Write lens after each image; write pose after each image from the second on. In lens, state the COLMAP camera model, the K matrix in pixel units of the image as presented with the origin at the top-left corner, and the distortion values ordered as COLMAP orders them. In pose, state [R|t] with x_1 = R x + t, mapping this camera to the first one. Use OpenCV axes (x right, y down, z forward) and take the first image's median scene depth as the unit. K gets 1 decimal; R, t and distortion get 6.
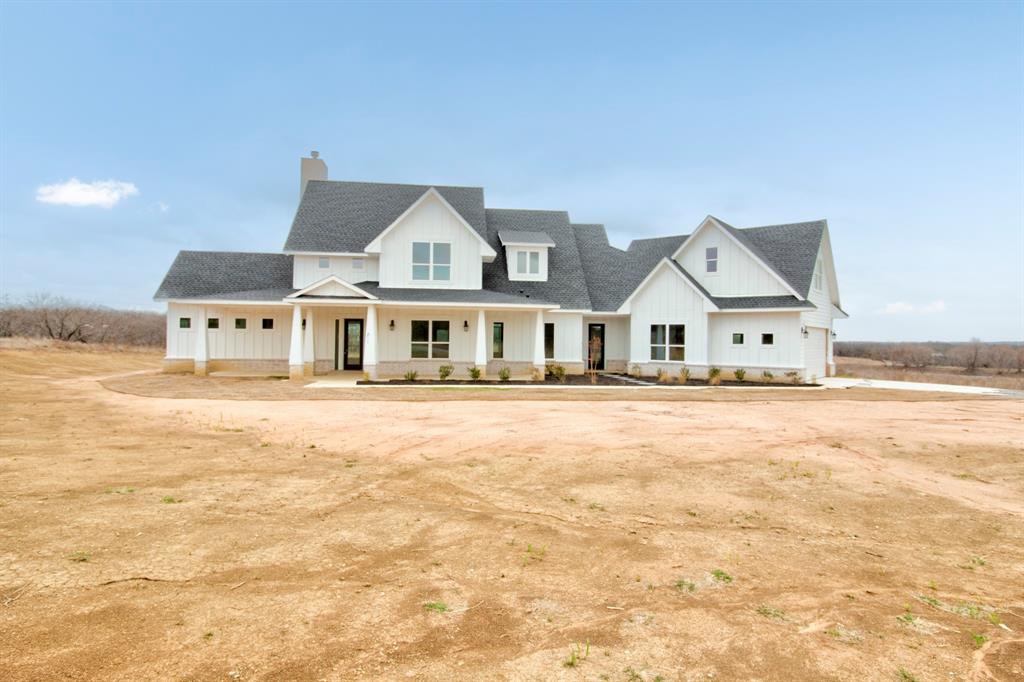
lens RADIAL K [[593.5, 0, 509.0], [0, 593.5, 333.8], [0, 0, 1]] dist [-0.001393, 0.000396]
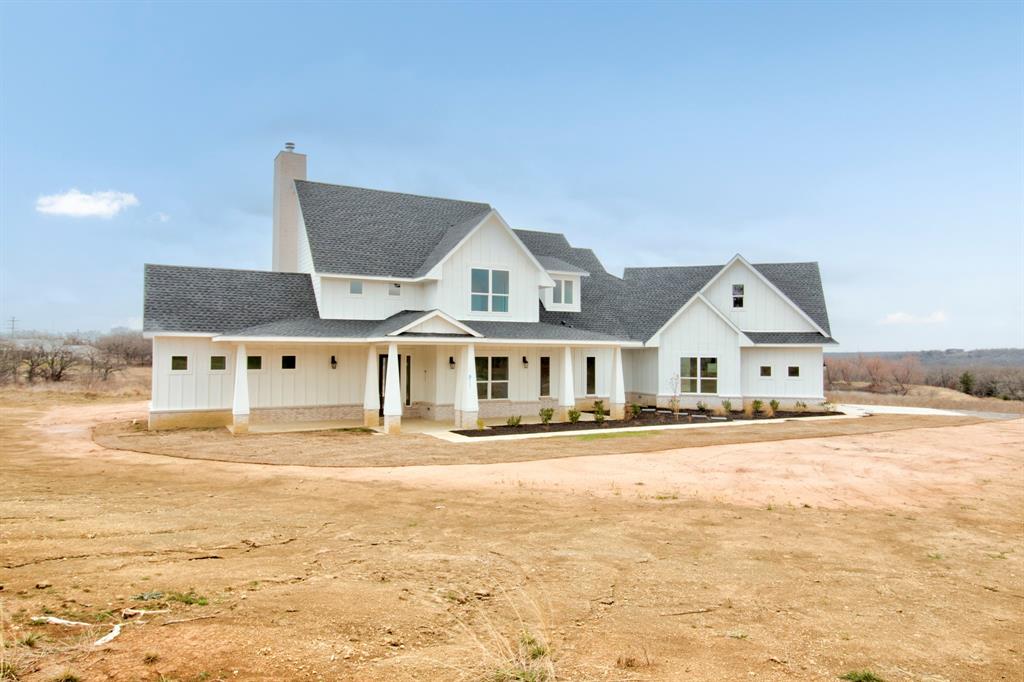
lens RADIAL K [[702.2, 0, 518.4], [0, 702.2, 343.8], [0, 0, 1]] dist [-0.004812, -0.000711]
pose [[0.923251, -0.003596, 0.384181, -0.497009], [0.004817, 0.999986, -0.002216, -0.039425], [-0.384167, 0.003897, 0.923255, 0.006796]]
